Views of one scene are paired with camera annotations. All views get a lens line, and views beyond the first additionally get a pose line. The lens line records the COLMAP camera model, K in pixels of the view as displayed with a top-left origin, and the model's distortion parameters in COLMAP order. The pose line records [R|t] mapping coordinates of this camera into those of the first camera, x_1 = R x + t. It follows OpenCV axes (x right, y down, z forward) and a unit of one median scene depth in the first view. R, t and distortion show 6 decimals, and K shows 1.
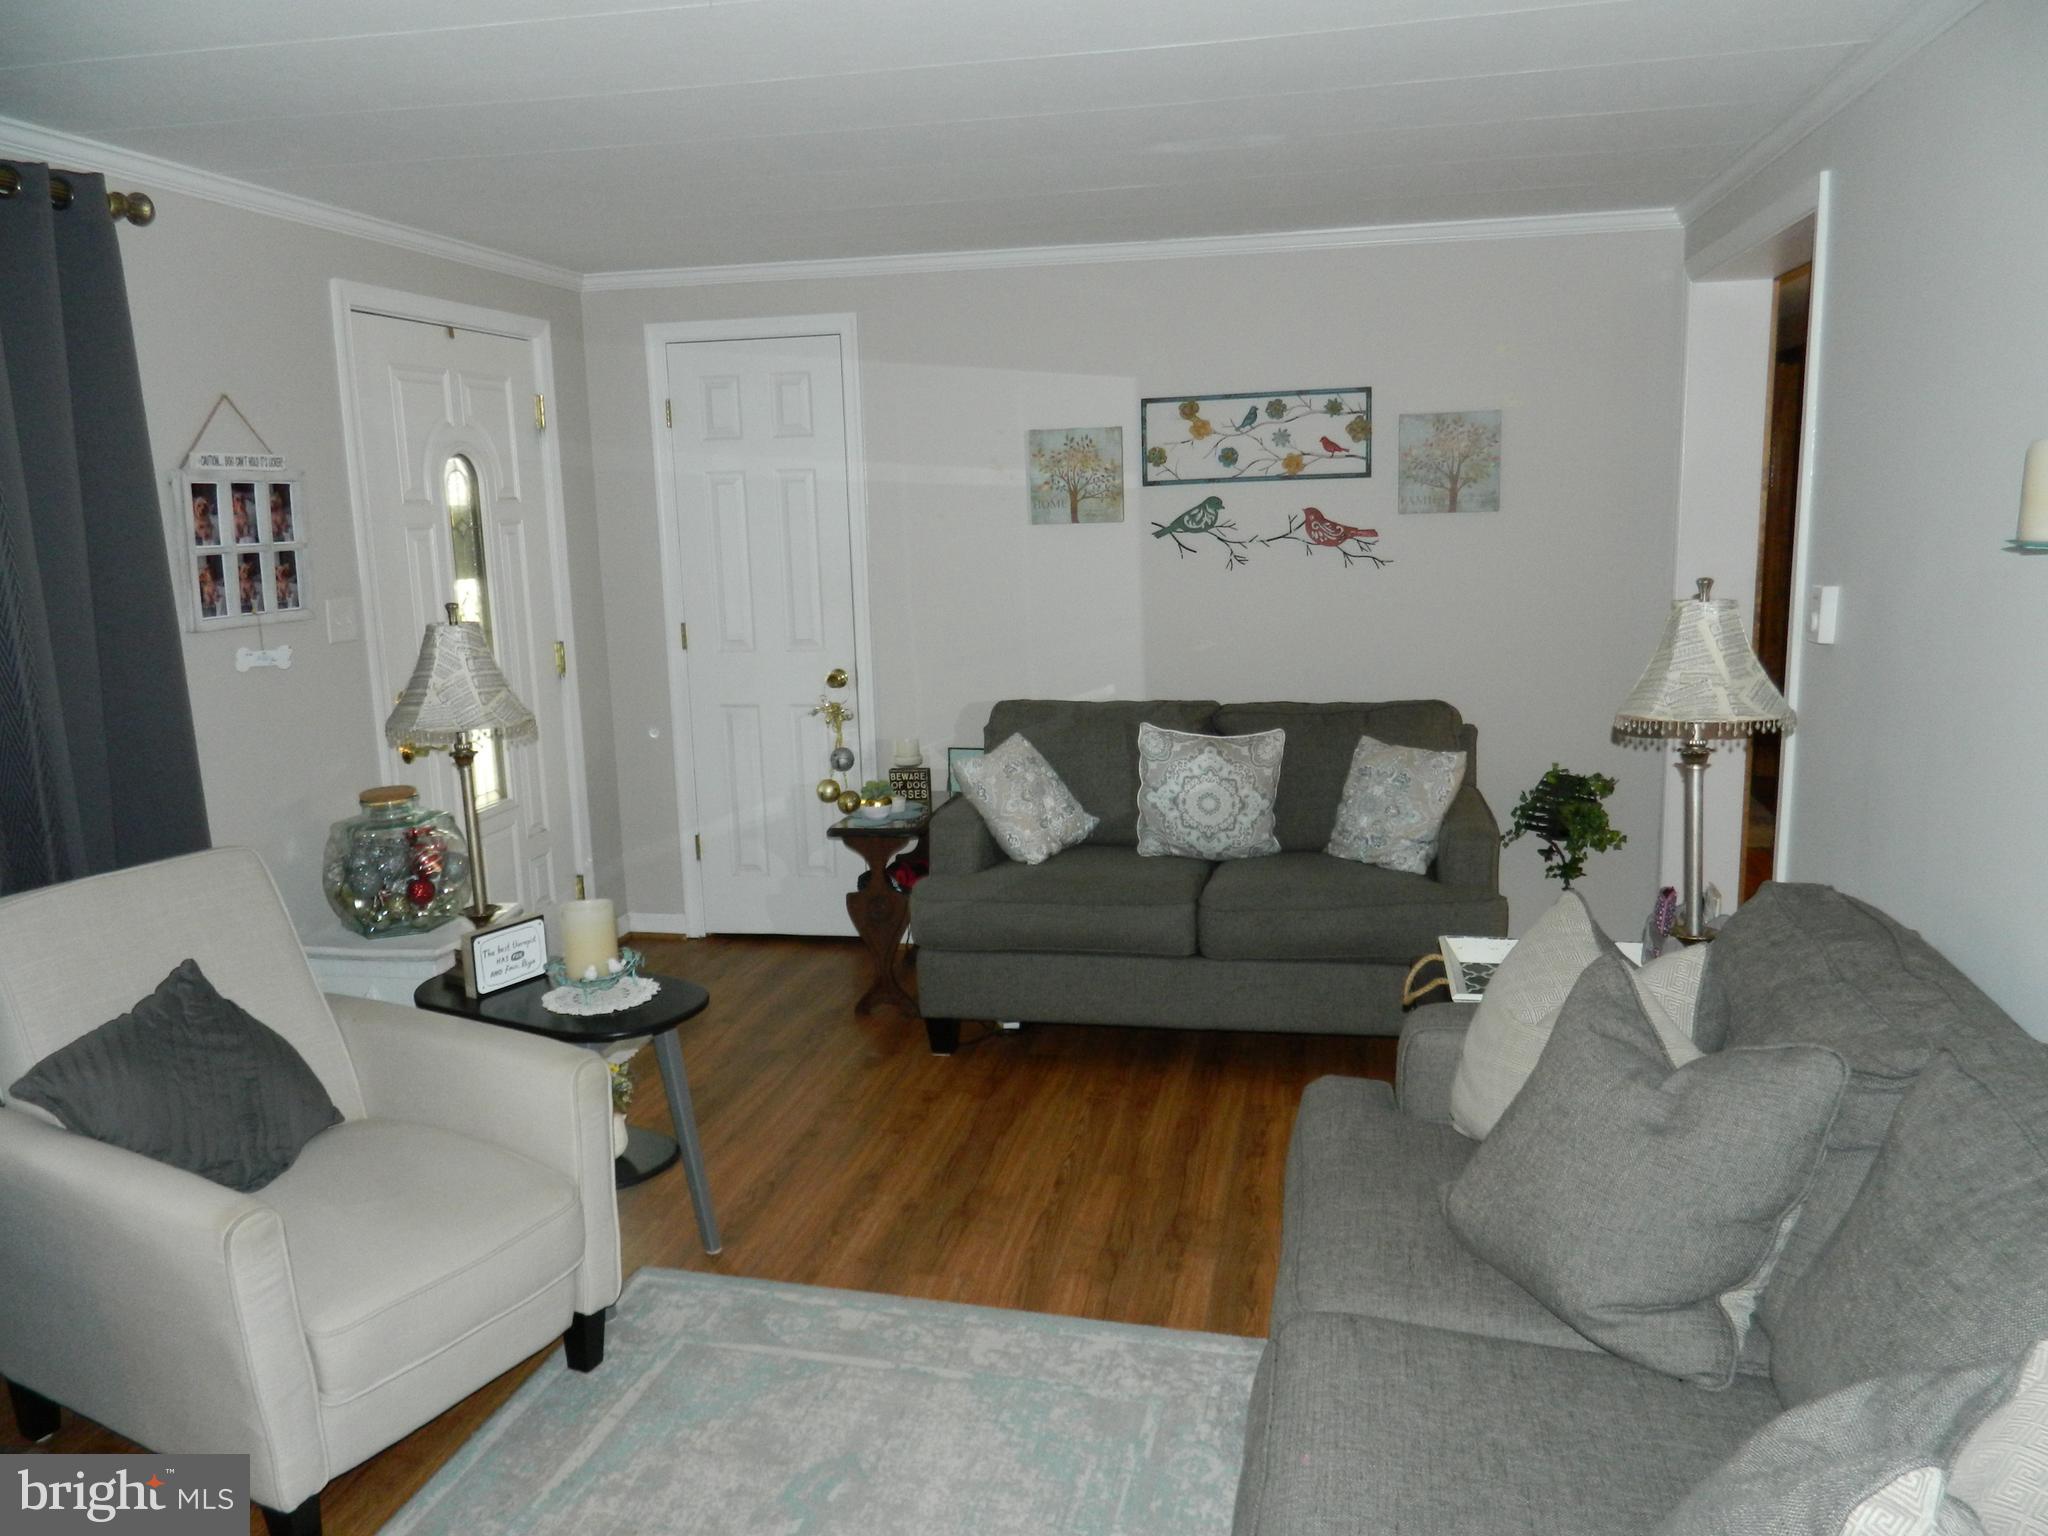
lens RADIAL K [[1556.2, 0, 1026.9], [0, 1556.2, 769.8], [0, 0, 1]] dist [0.023867, -0.008854]
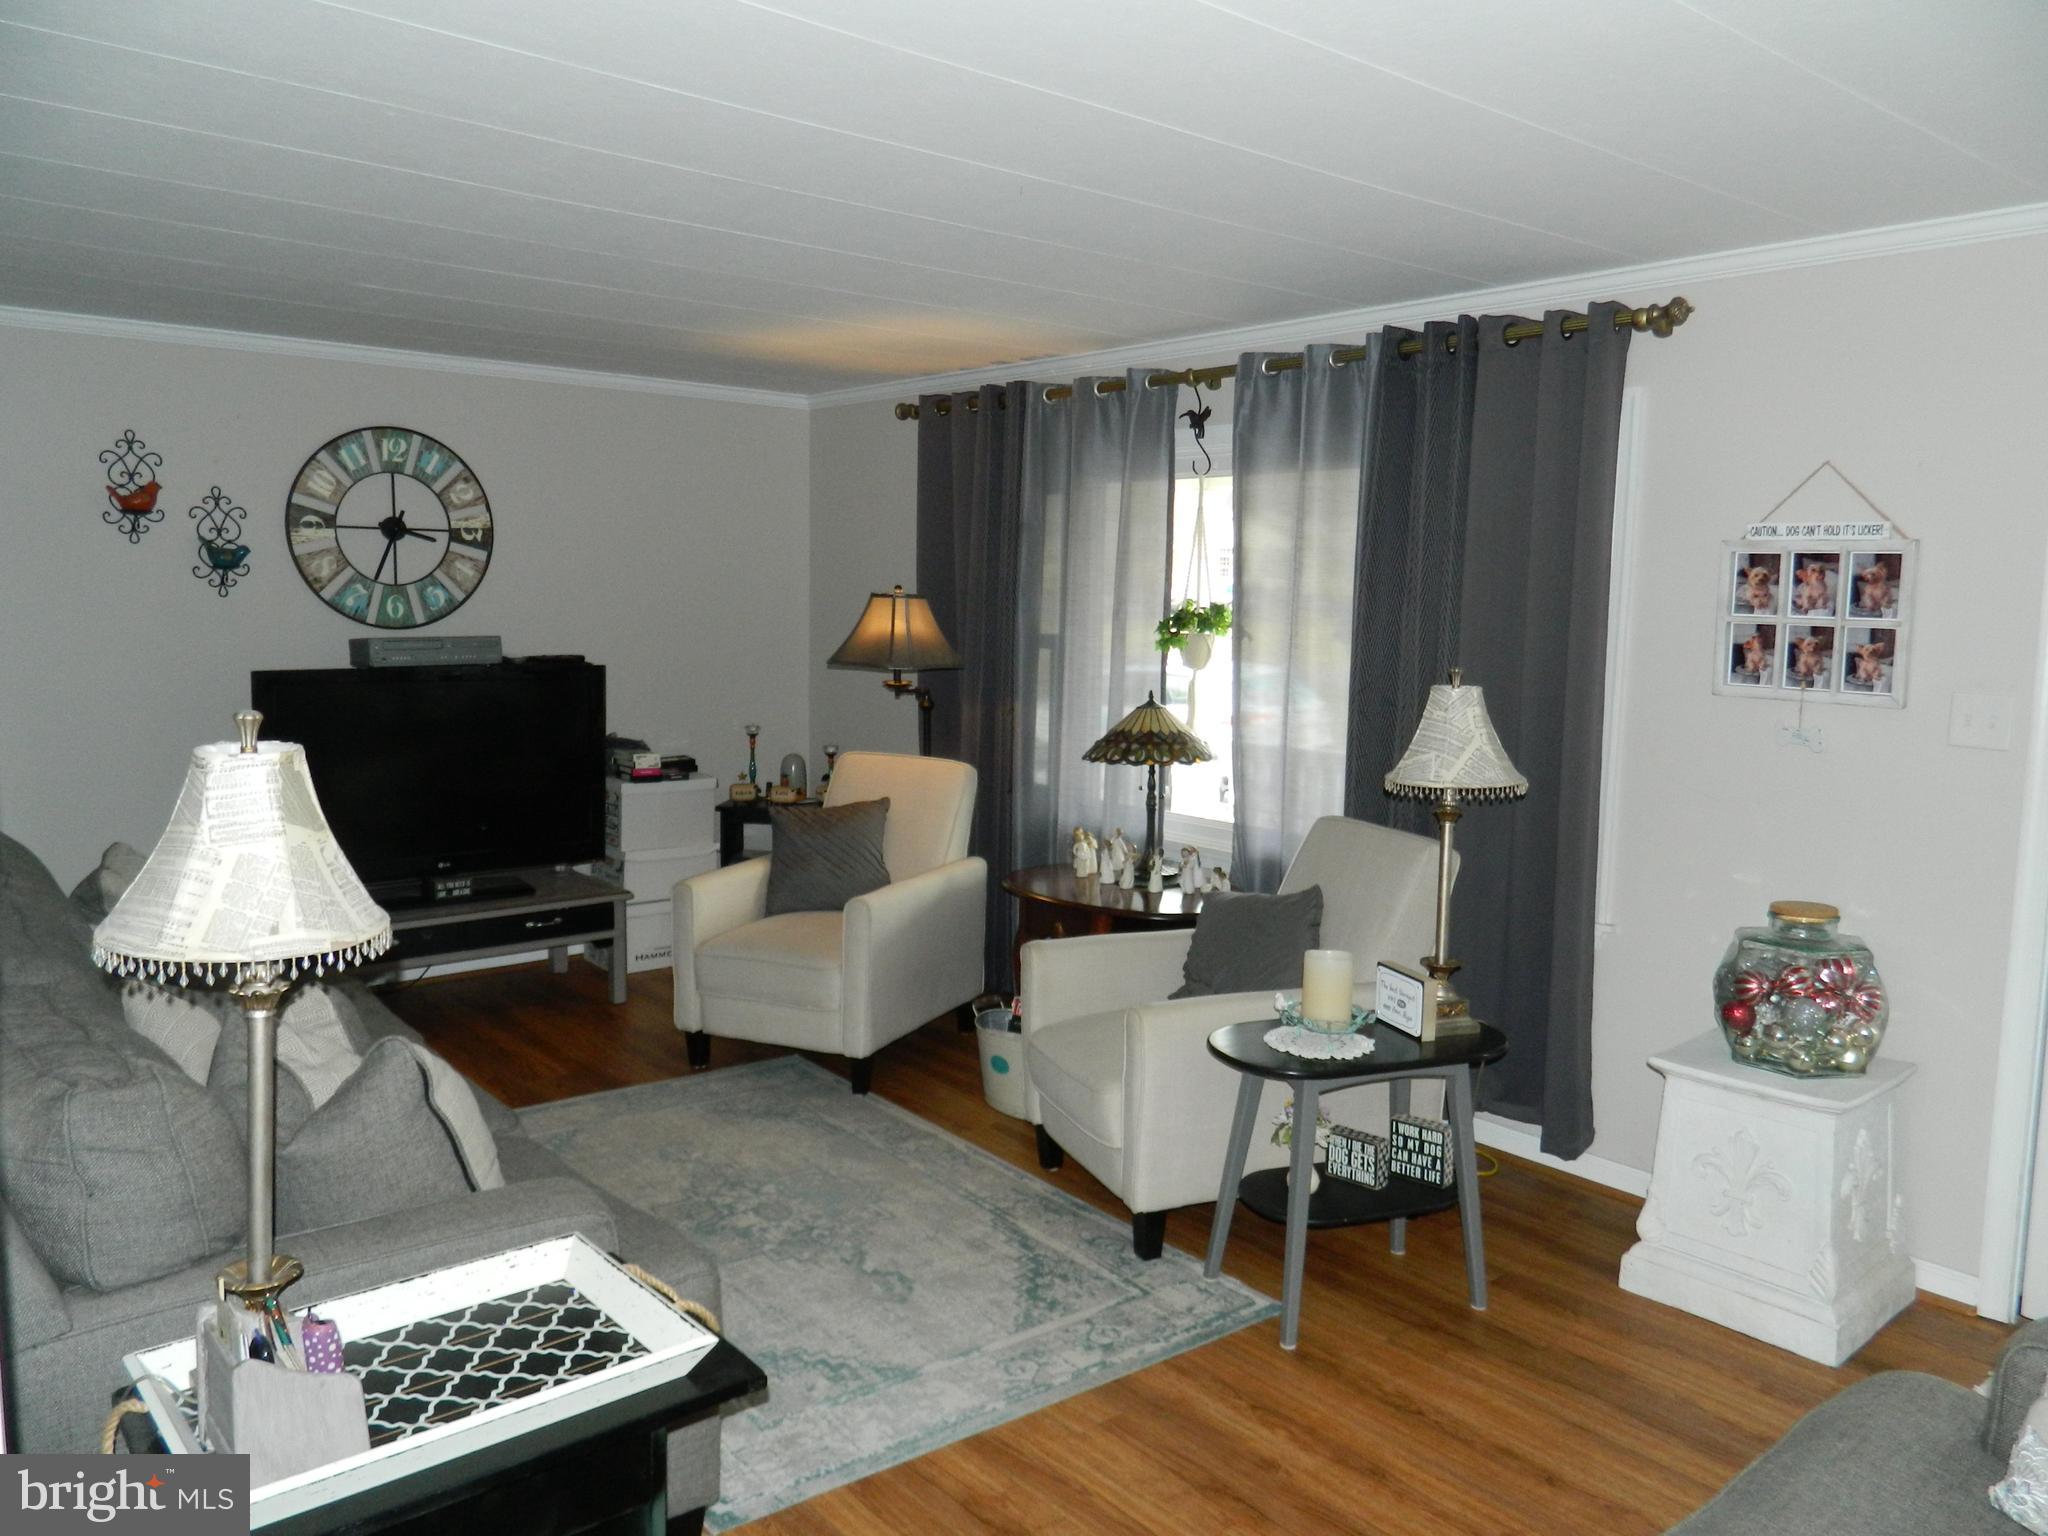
lens RADIAL K [[1556.2, 0, 1027.8], [0, 1556.2, 761.4], [0, 0, 1]] dist [0.023867, -0.008854]
pose [[-0.620711, 0.106666, -0.776750, 0.564833], [-0.139130, 0.959994, 0.243010, -0.231720], [0.771596, 0.258908, -0.581039, 1.245649]]
